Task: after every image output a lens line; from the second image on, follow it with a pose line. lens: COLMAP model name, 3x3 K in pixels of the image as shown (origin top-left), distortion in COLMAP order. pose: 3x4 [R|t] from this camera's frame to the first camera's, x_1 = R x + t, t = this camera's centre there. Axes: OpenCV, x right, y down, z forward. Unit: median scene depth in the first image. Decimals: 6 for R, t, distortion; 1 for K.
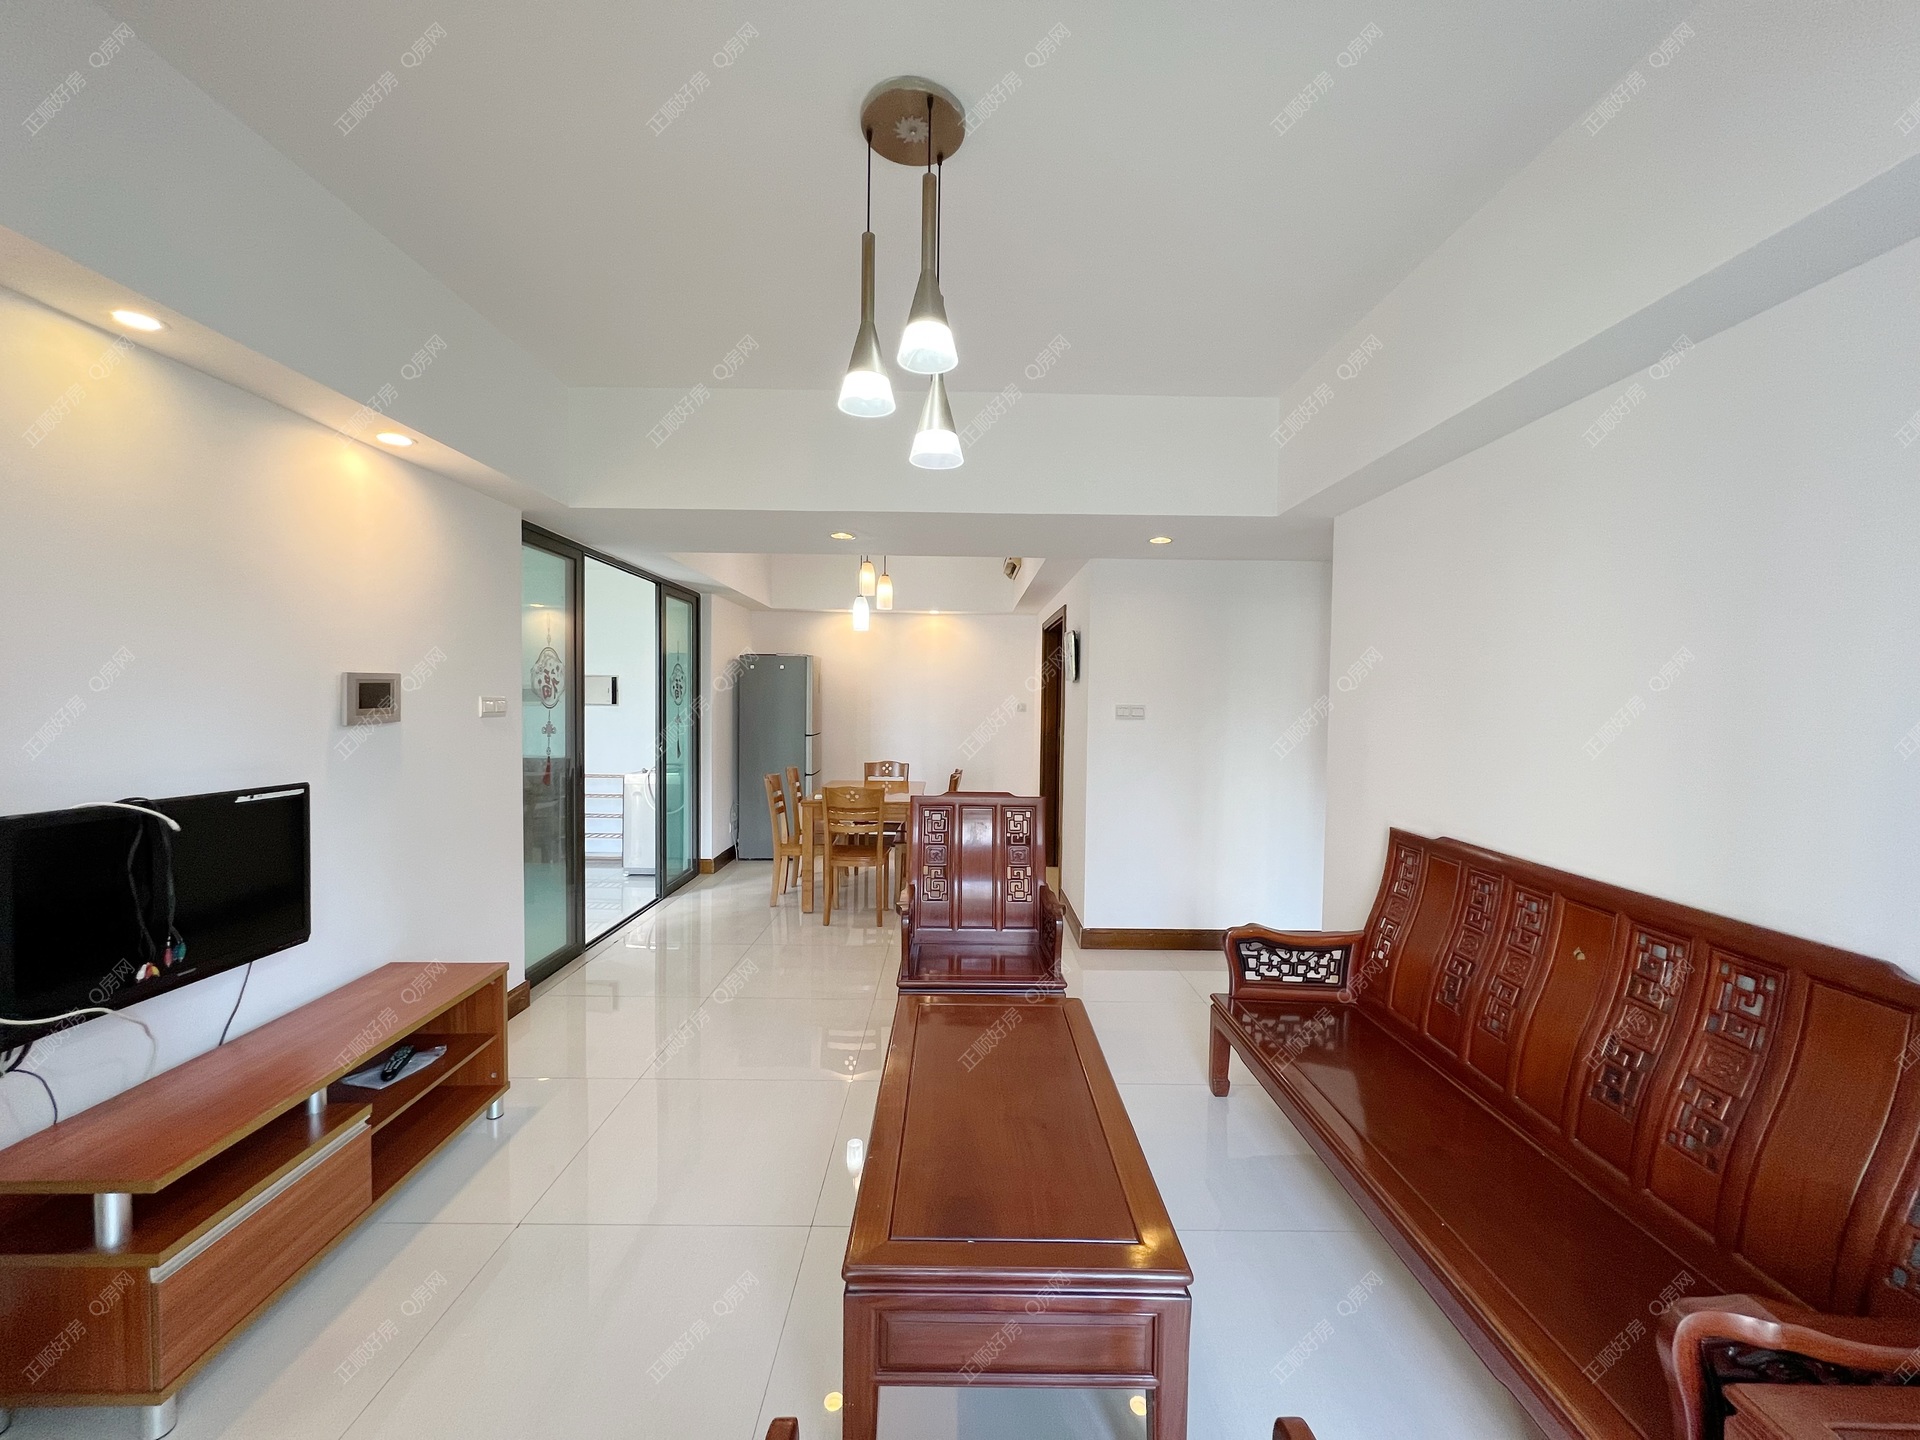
lens RADIAL K [[756.0, 0, 960.0], [0, 756.0, 720.0], [0, 0, 1]] dist [0.000736, 0.000101]
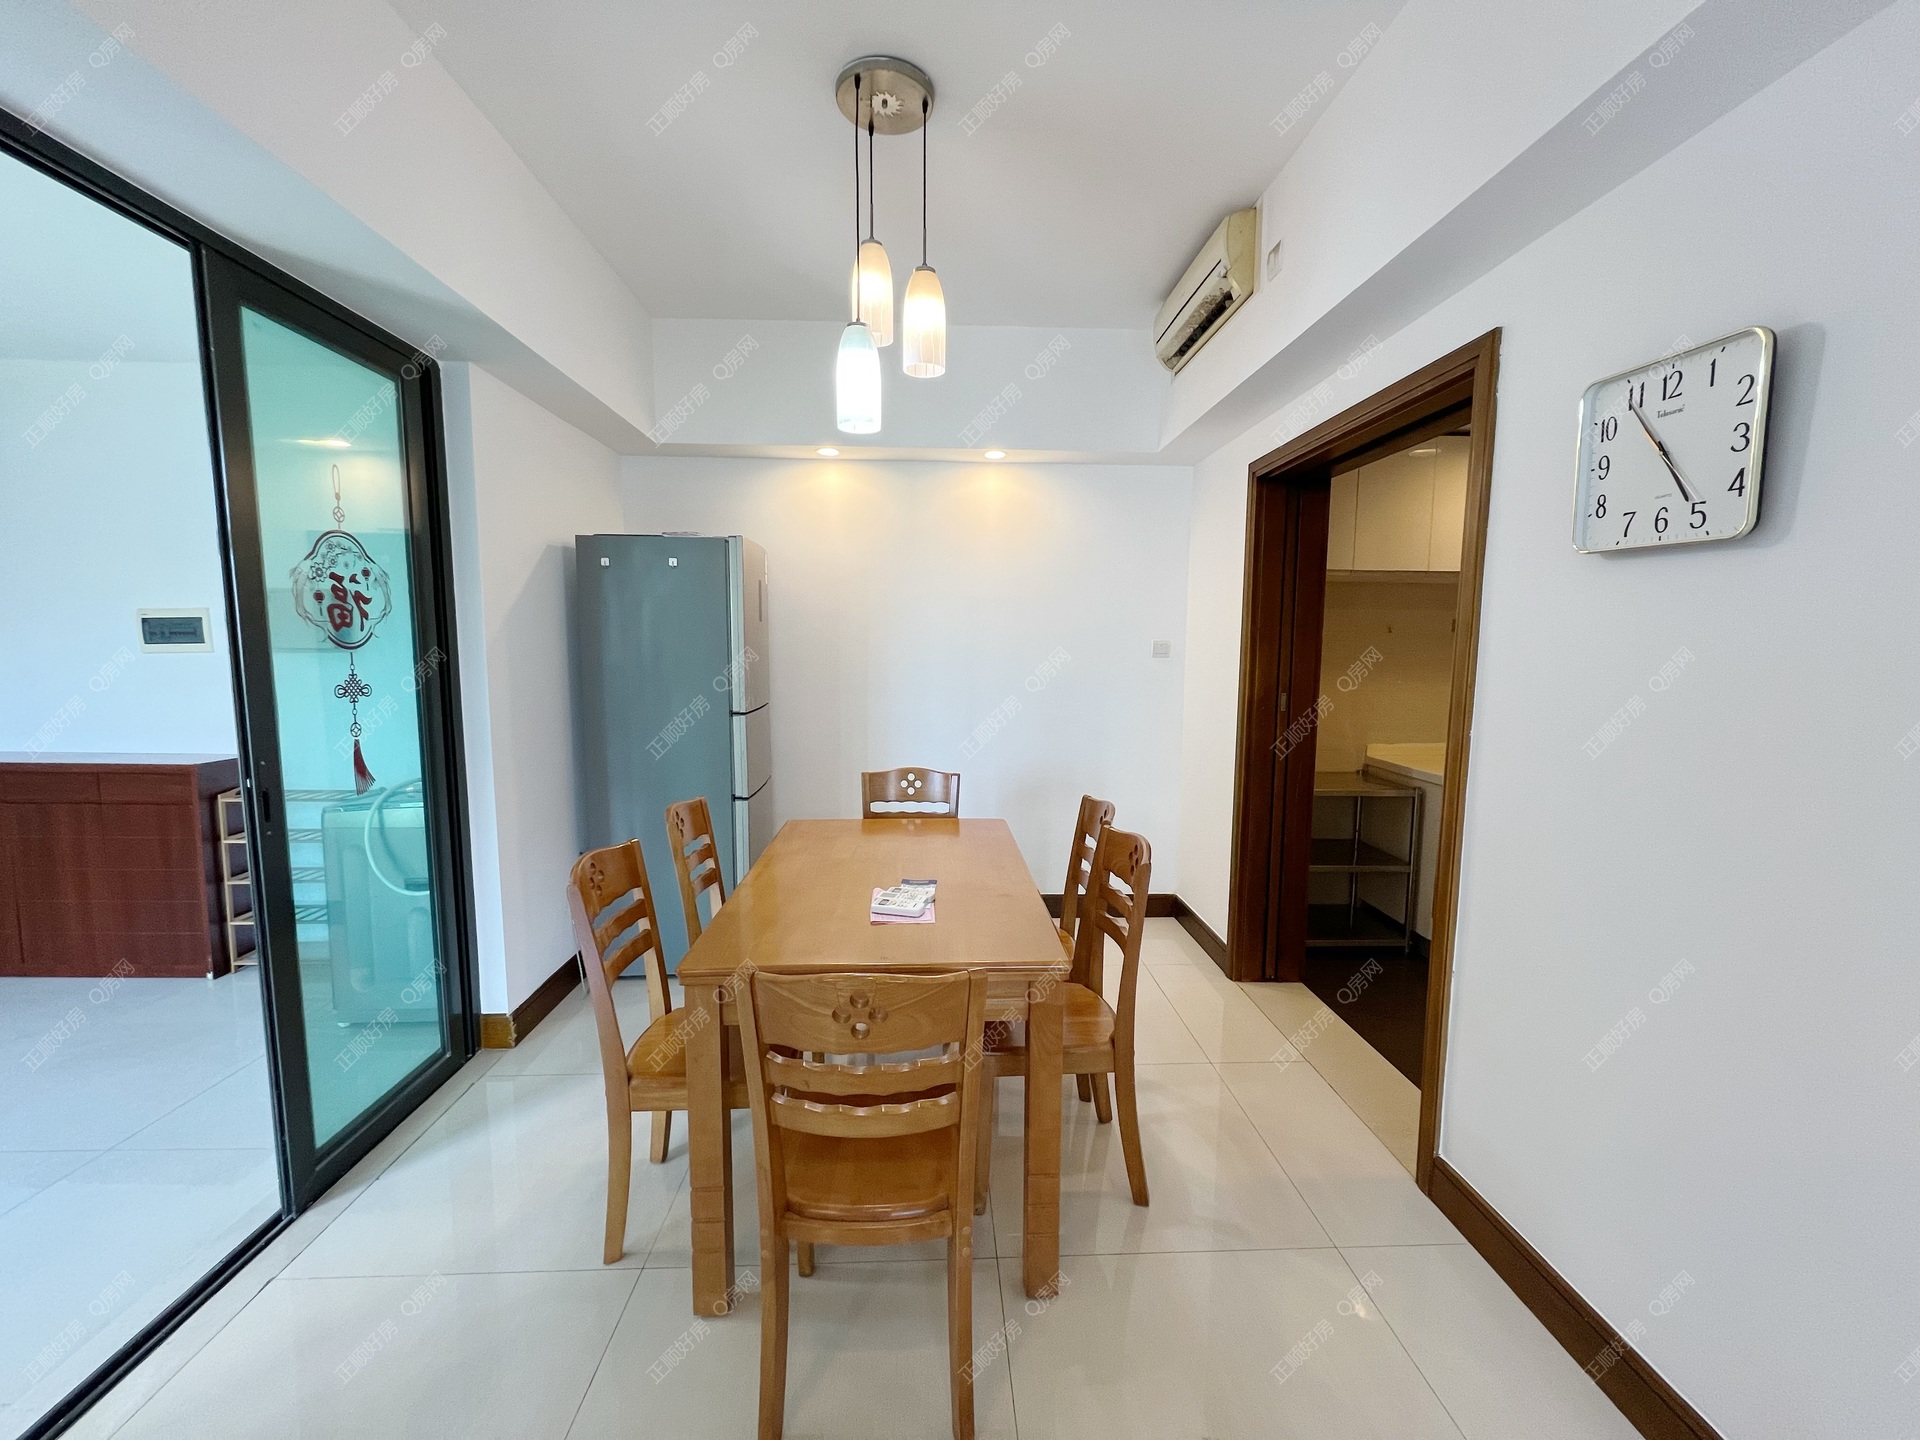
lens RADIAL K [[756.0, 0, 960.0], [0, 756.0, 720.0], [0, 0, 1]] dist [0.000736, 0.000101]
pose [[0.999291, -0.008670, 0.036636, -0.085311], [0.005782, 0.996921, 0.078202, -0.009798], [-0.037201, -0.077934, 0.996264, 0.554269]]
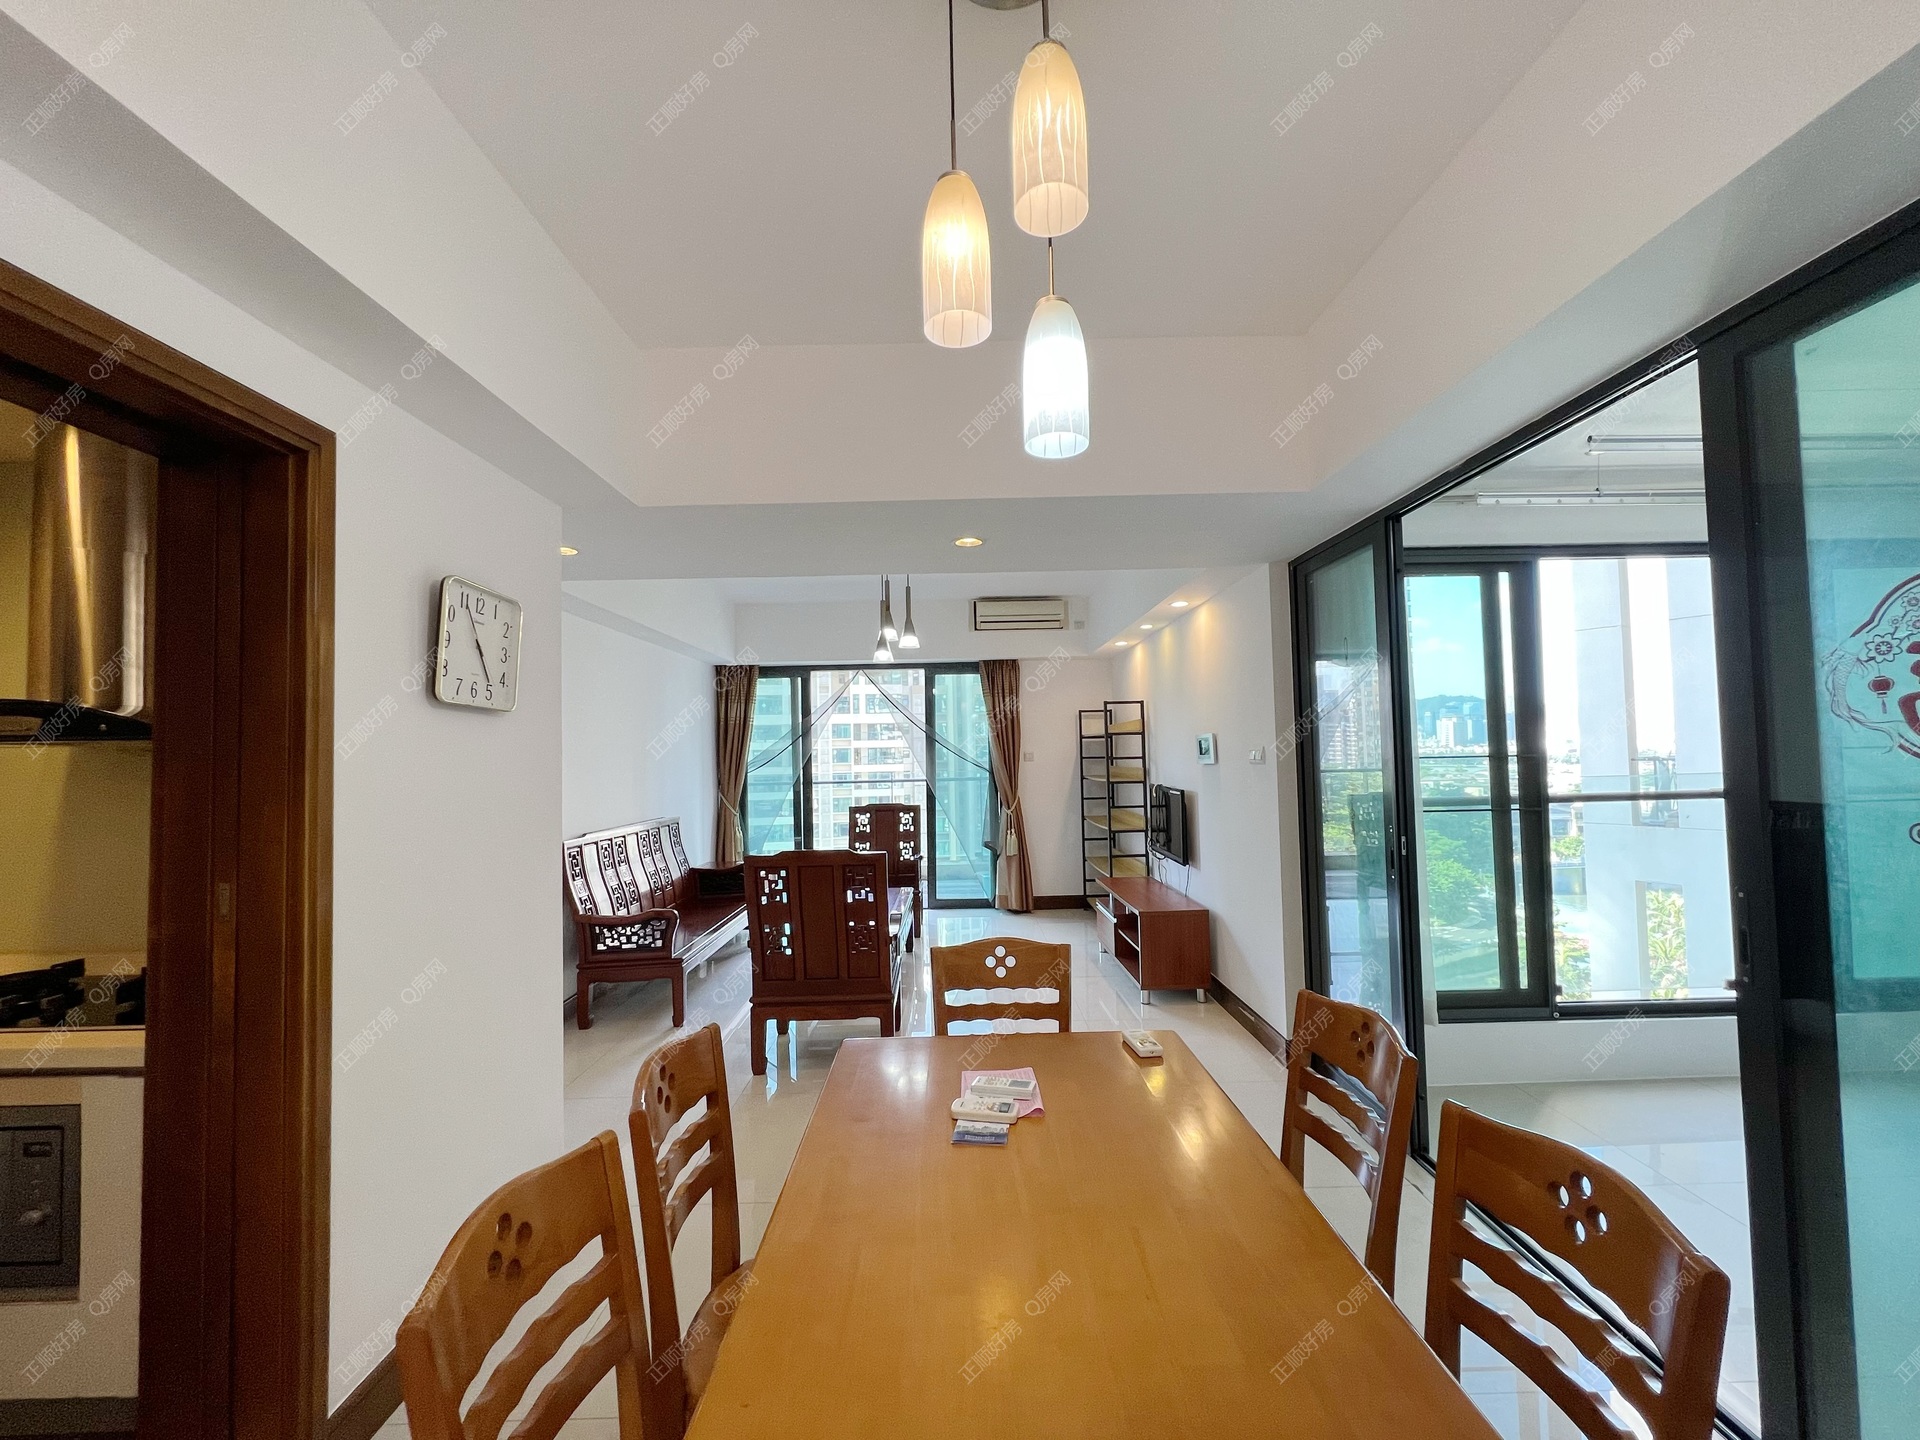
lens RADIAL K [[813.6, 0, 960.0], [0, 813.6, 720.0], [0, 0, 1]] dist [0.001087, 0.000192]
pose [[-0.999937, 0.009490, -0.005967, -0.085483], [0.009585, 0.999824, -0.016142, -0.026238], [0.005813, -0.016199, -0.999852, 1.076134]]
